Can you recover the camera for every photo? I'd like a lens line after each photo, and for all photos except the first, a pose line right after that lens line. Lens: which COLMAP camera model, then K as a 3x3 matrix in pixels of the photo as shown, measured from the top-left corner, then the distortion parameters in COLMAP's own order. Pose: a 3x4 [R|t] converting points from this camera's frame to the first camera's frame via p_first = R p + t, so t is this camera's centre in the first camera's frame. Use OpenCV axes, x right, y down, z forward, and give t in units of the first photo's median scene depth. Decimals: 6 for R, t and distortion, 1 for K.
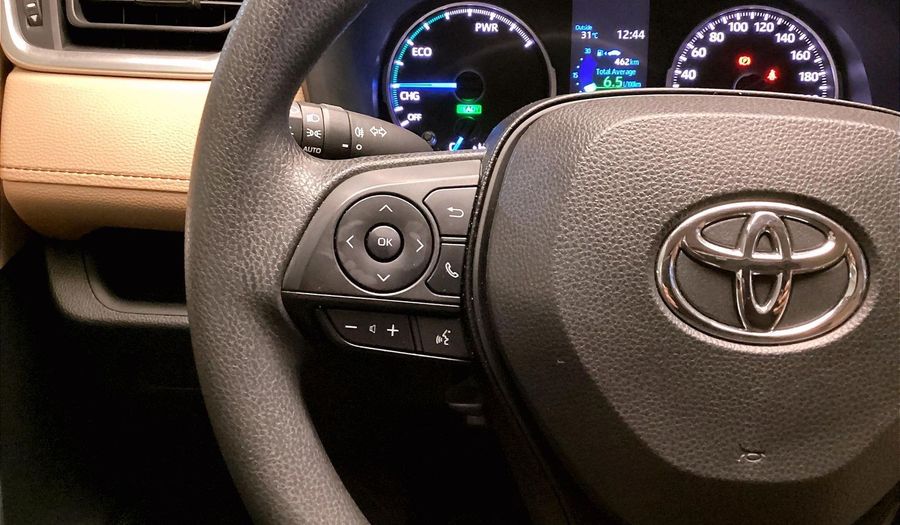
lens RADIAL K [[836.8, 0, 450.0], [0, 836.8, 262.5], [0, 0, 1]] dist [0.132438, -0.283937]
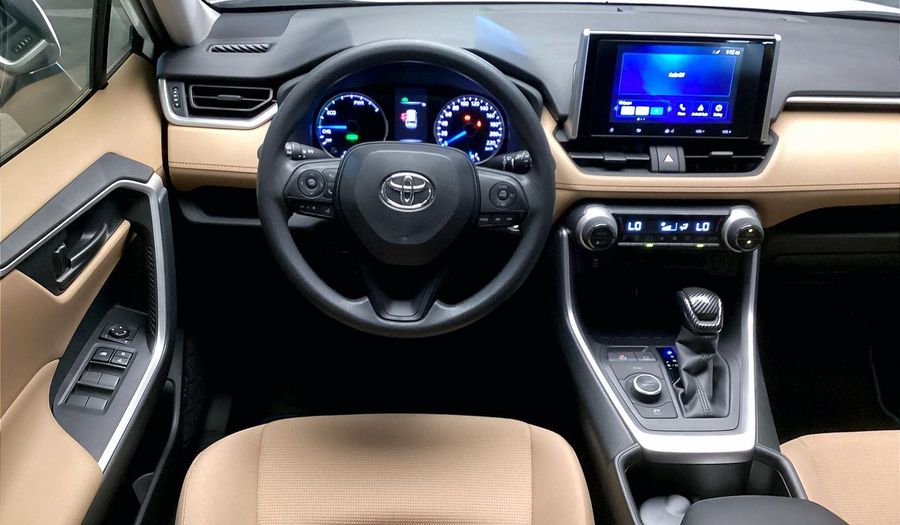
lens RADIAL K [[836.8, 0, 450.0], [0, 836.8, 262.5], [0, 0, 1]] dist [0.132438, -0.283937]
pose [[0.998132, -0.007823, 0.060597, 0.153287], [0.006735, 0.999813, 0.018137, 0.129482], [-0.060727, -0.017695, 0.997998, -1.392910]]
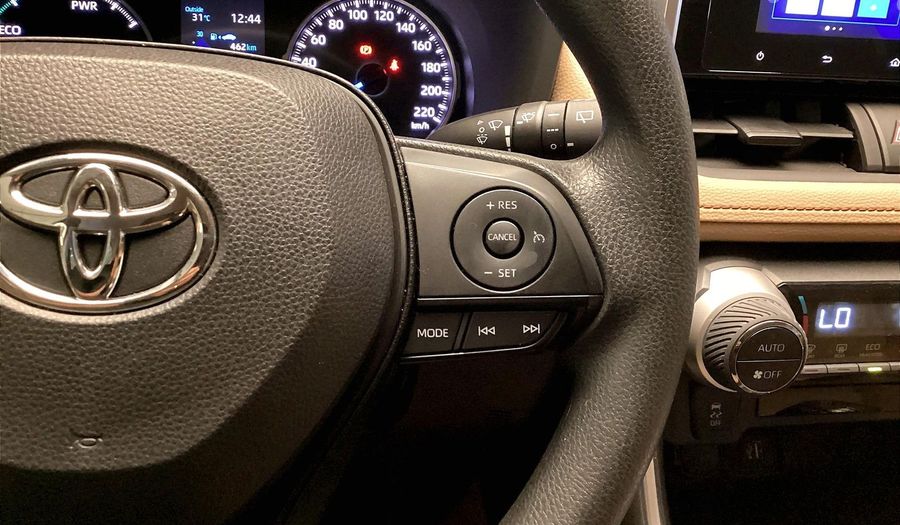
lens RADIAL K [[836.8, 0, 450.0], [0, 836.8, 262.5], [0, 0, 1]] dist [0.132438, -0.283937]
pose [[0.984831, -0.024169, 0.171827, 0.273542], [0.028821, 0.999281, -0.024633, 0.035543], [-0.171108, 0.029212, 0.984819, 0.030470]]
